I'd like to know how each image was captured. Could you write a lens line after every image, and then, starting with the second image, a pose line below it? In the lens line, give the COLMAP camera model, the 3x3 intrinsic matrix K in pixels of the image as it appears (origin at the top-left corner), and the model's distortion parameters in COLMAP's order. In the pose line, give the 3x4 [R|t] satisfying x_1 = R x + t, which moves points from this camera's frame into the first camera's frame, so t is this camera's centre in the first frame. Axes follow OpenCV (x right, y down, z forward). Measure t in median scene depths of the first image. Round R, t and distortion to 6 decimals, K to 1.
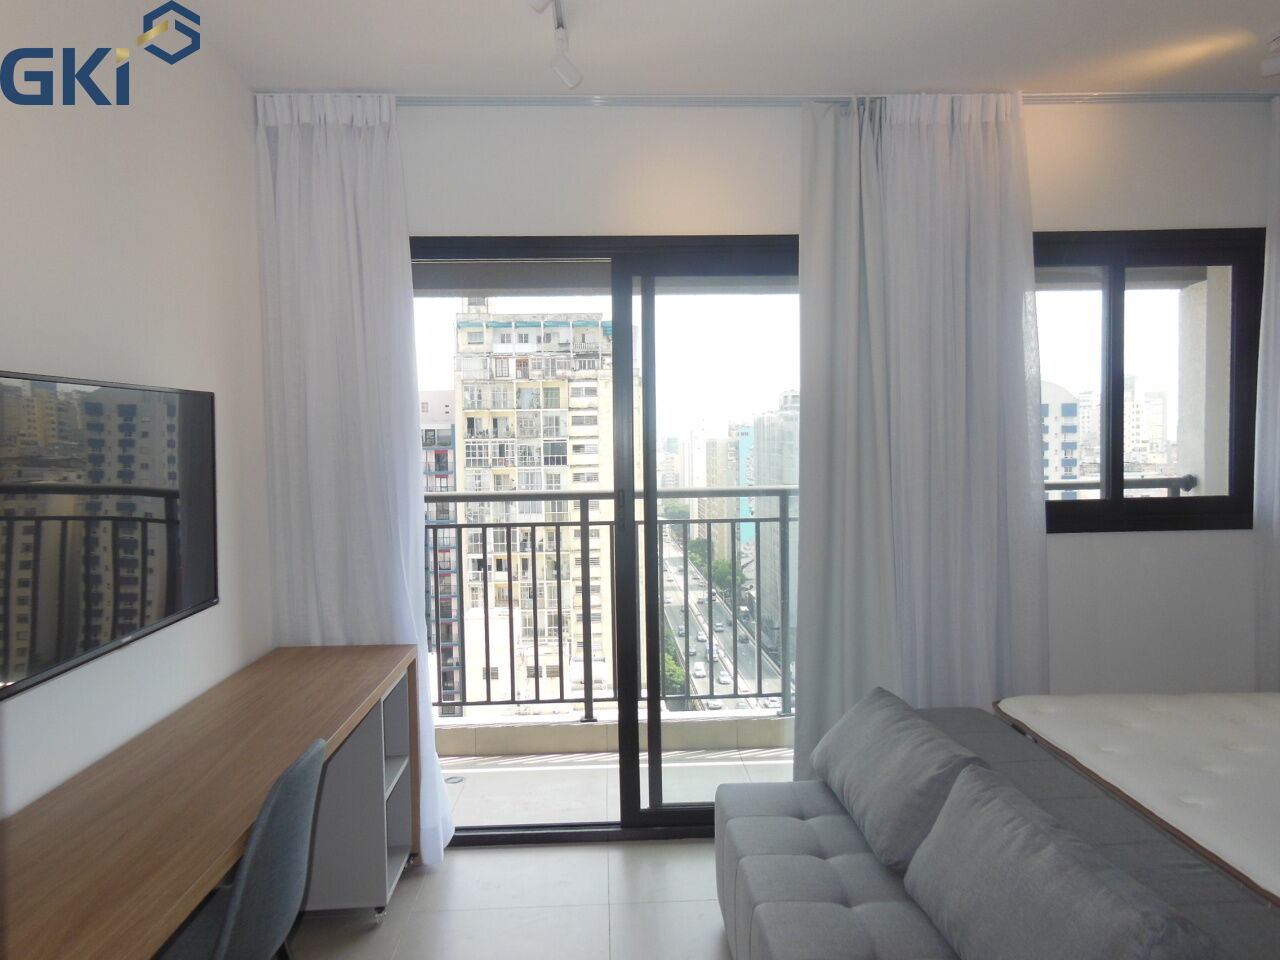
lens RADIAL K [[946.8, 0, 643.4], [0, 946.8, 478.2], [0, 0, 1]] dist [-0.007722, 0.063102]
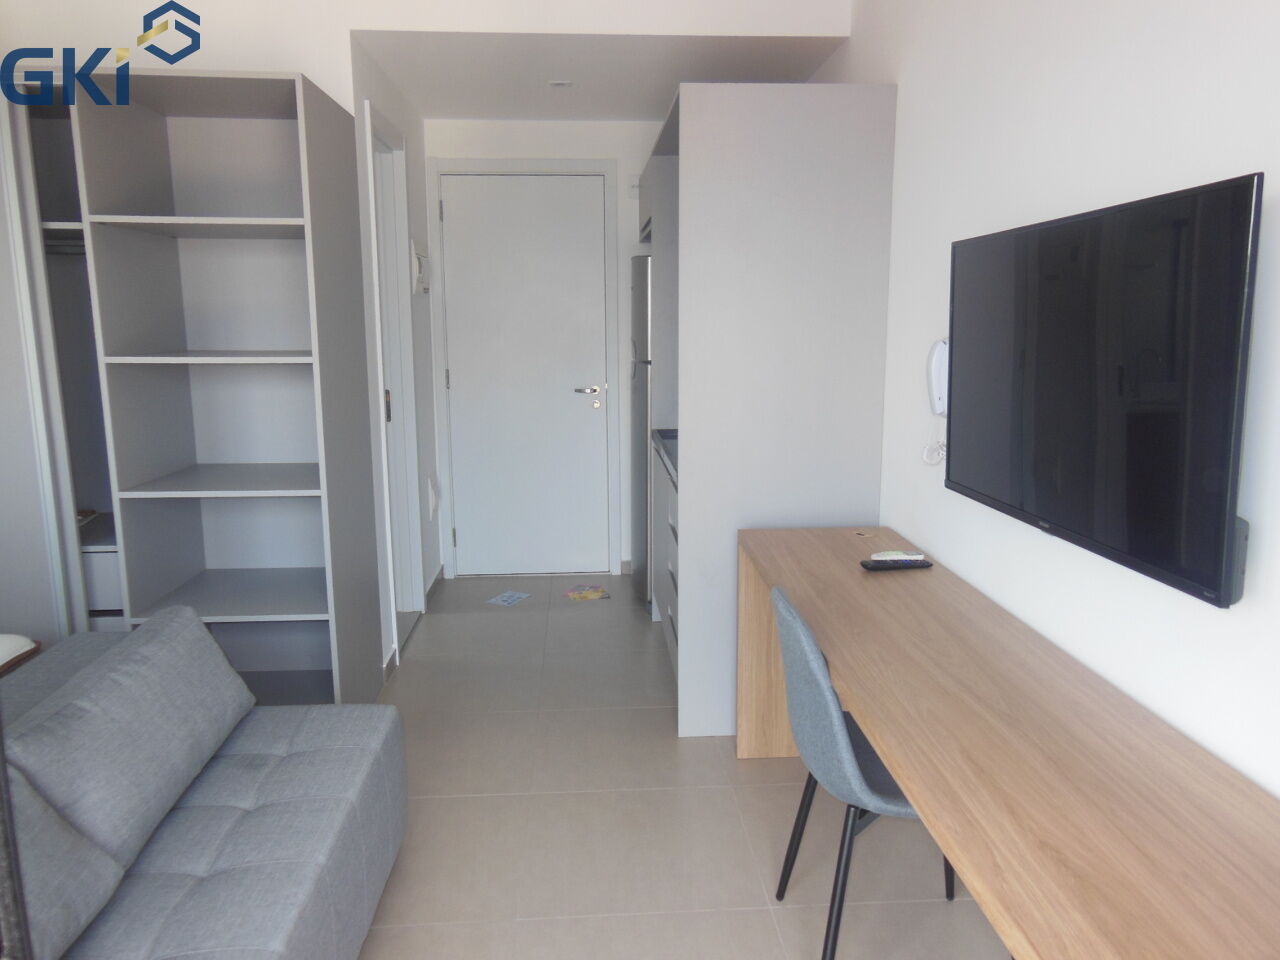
lens RADIAL K [[946.8, 0, 628.7], [0, 946.8, 484.2], [0, 0, 1]] dist [-0.007722, 0.063102]
pose [[-0.999755, 0.022122, 0.000580, -0.106887], [0.021751, 0.977472, 0.209941, -0.033269], [0.004077, 0.209902, -0.977714, 1.151865]]
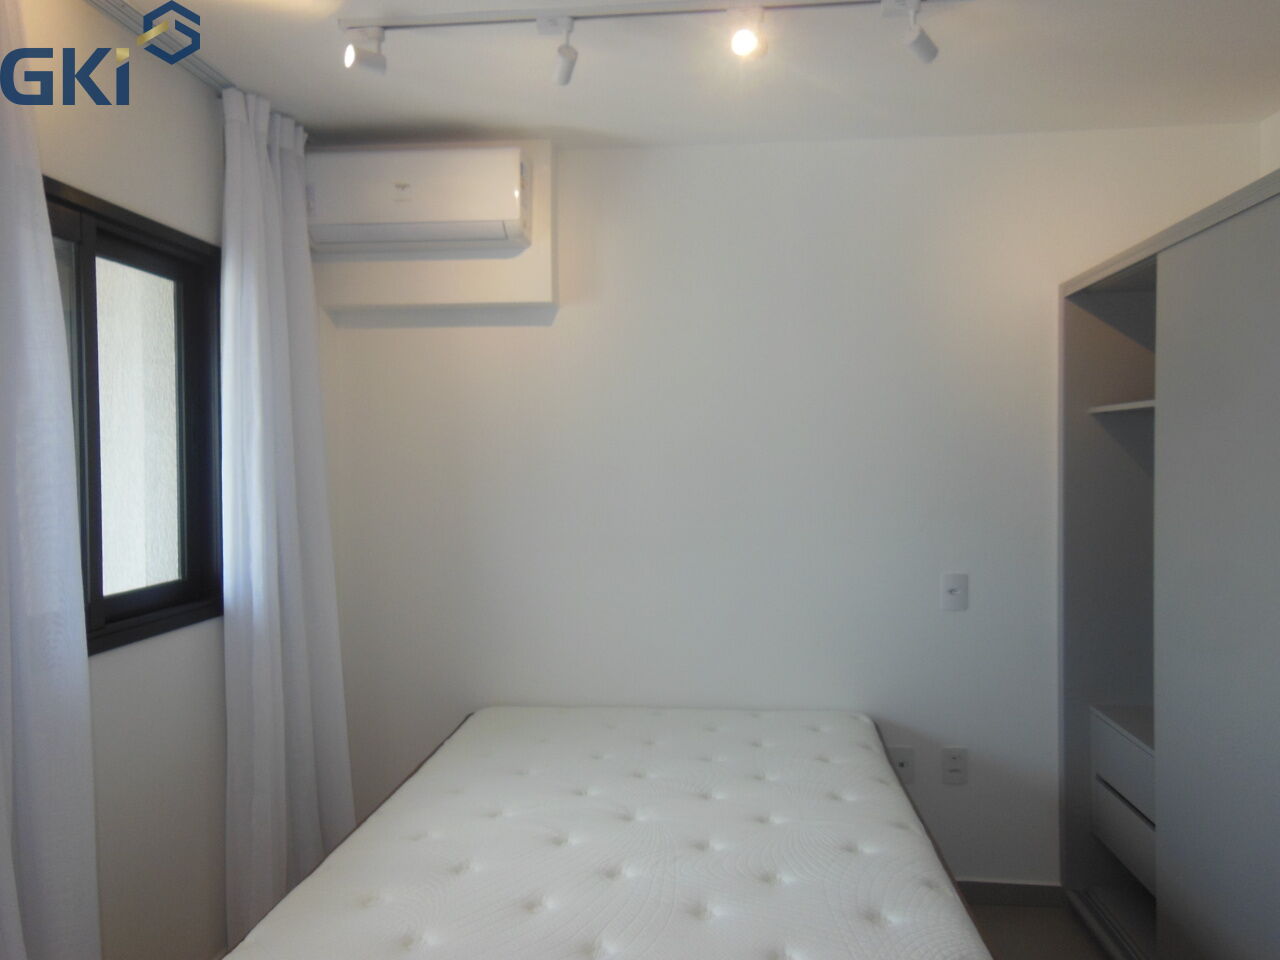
lens RADIAL K [[946.8, 0, 641.4], [0, 946.8, 483.1], [0, 0, 1]] dist [-0.007722, 0.063102]
pose [[0.131642, -0.004848, 0.991286, -0.111693], [0.040104, 0.999195, -0.000439, -0.048740], [-0.990486, 0.039812, 0.131730, 0.582558]]
